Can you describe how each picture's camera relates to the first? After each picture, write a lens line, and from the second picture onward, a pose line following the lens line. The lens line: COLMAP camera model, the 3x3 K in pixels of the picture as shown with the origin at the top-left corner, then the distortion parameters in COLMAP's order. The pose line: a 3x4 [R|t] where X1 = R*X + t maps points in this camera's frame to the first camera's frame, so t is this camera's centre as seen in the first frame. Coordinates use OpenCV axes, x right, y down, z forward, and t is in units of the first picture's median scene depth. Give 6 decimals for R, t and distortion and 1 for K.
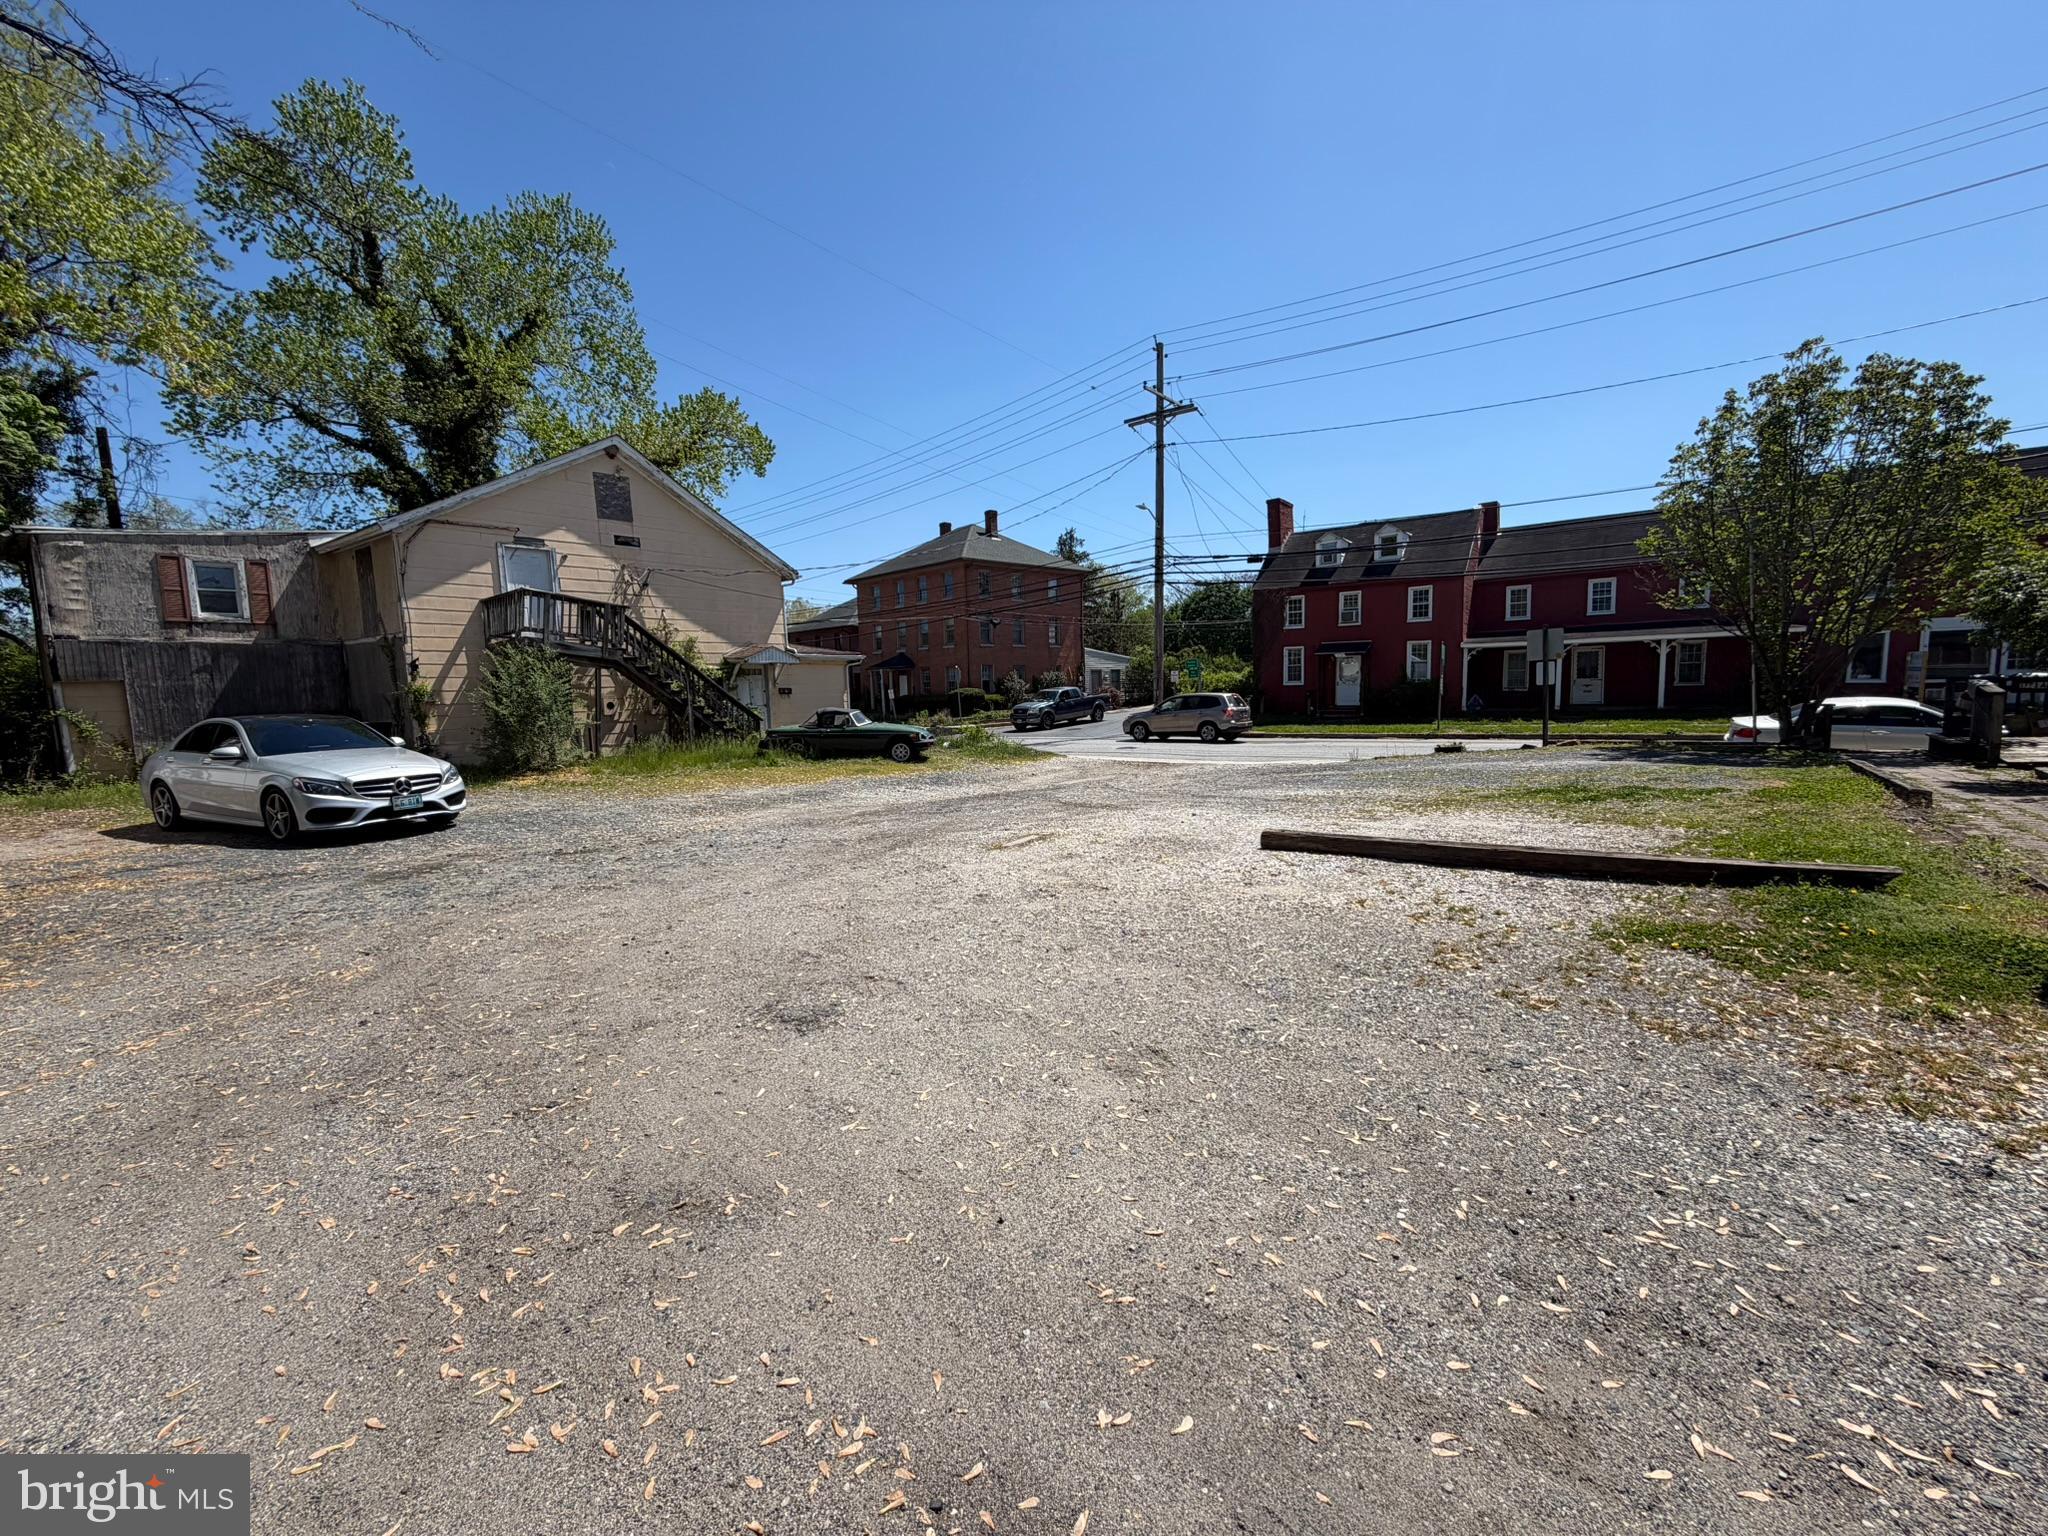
lens RADIAL K [[815.7, 0, 1019.1], [0, 815.7, 771.7], [0, 0, 1]] dist [-0.000421, 0.000039]
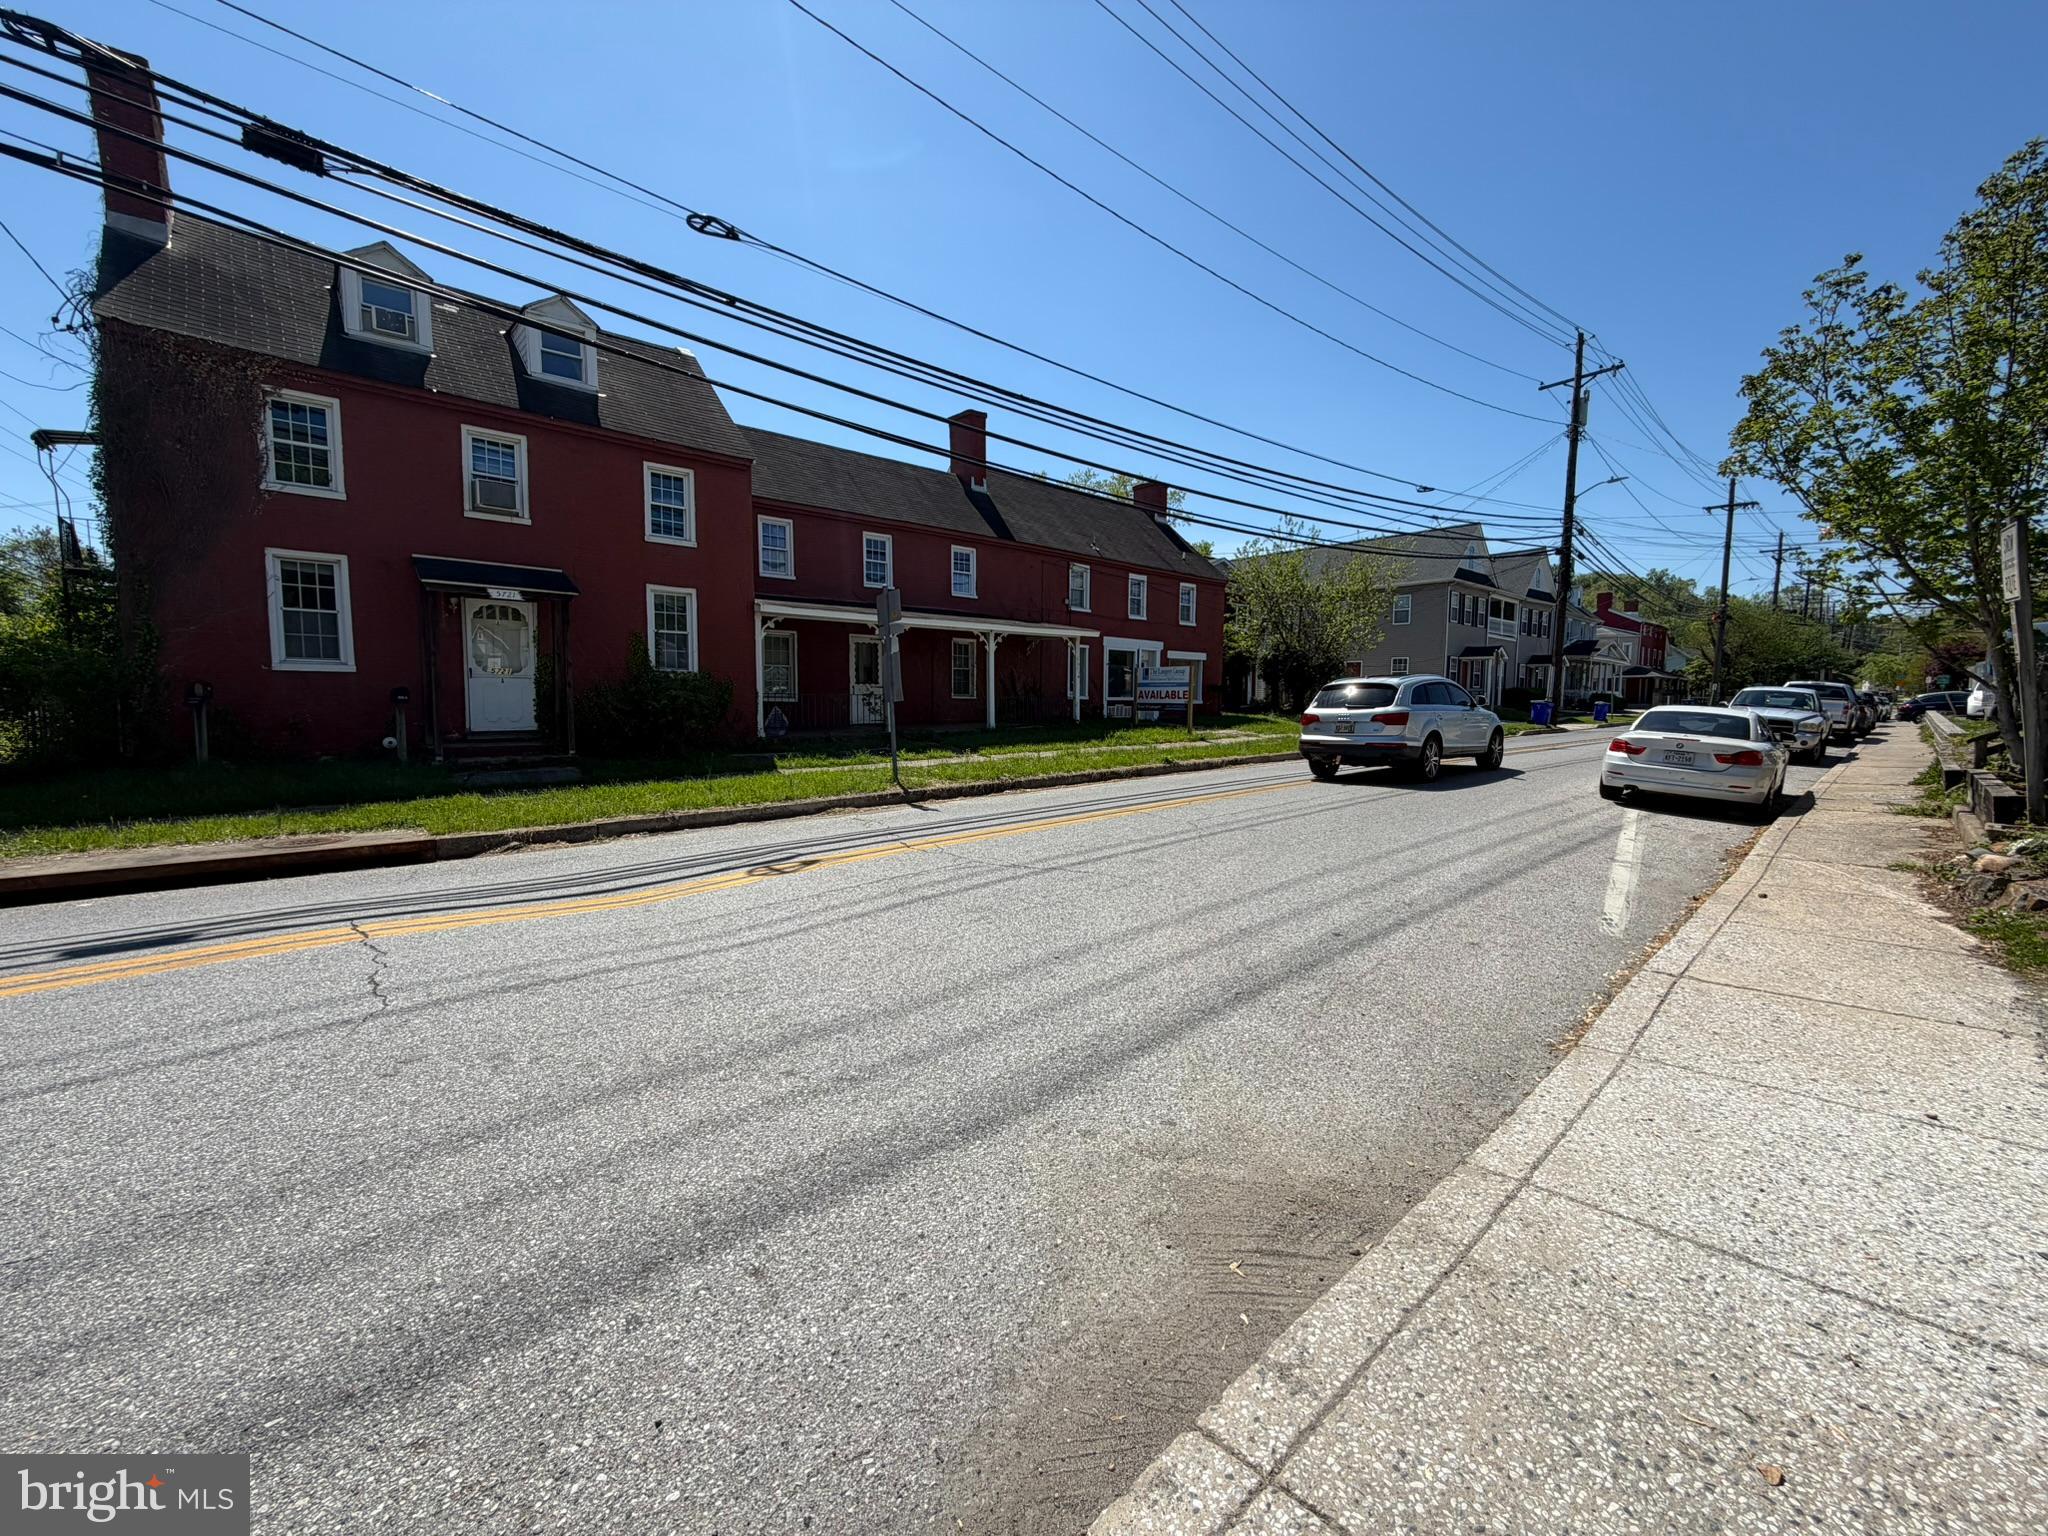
lens RADIAL K [[815.7, 0, 1019.9], [0, 815.7, 768.4], [0, 0, 1]] dist [-0.000421, 0.000039]
pose [[0.180785, -0.059363, 0.981729, 0.065431], [0.090919, 0.994911, 0.043418, -0.056591], [-0.979311, 0.081409, 0.185262, 0.677502]]
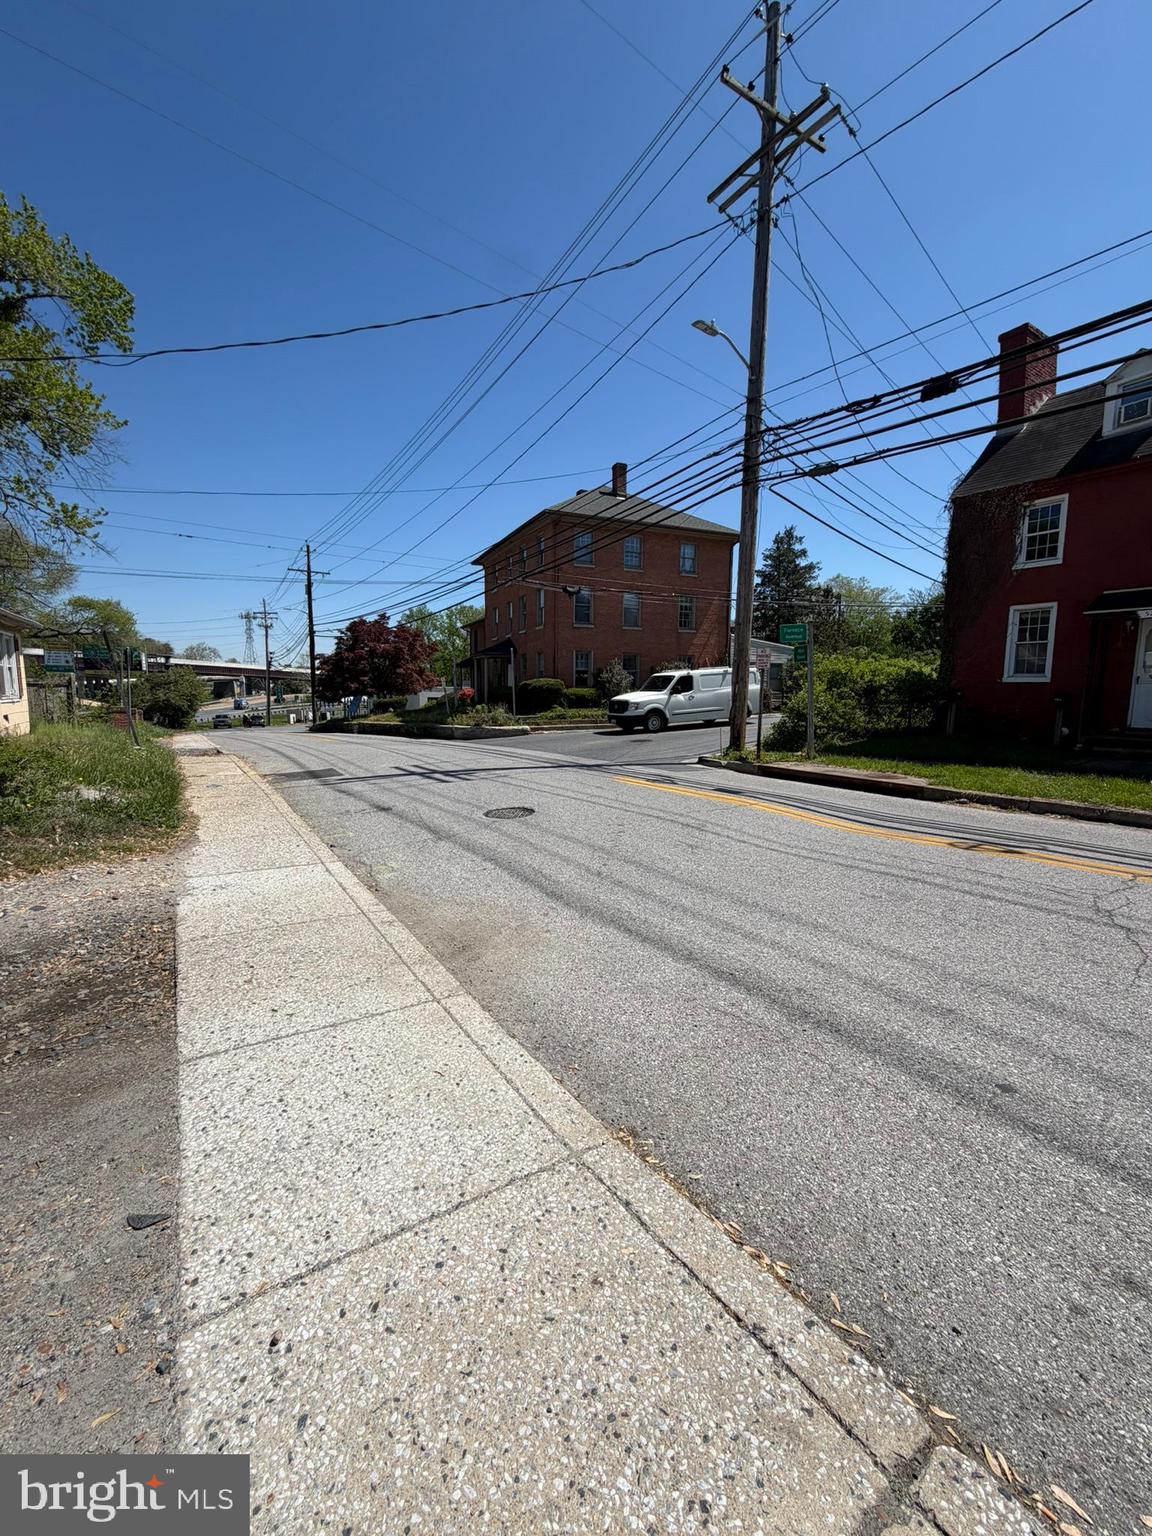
lens RADIAL K [[611.8, 0, 577.0], [0, 611.8, 770.3], [0, 0, 1]] dist [-0.000421, 0.000039]
pose [[0.945506, 0.070755, -0.317823, 0.201293], [-0.060264, 0.997267, 0.042733, -0.051648], [0.319978, -0.021251, 0.947187, 0.560366]]
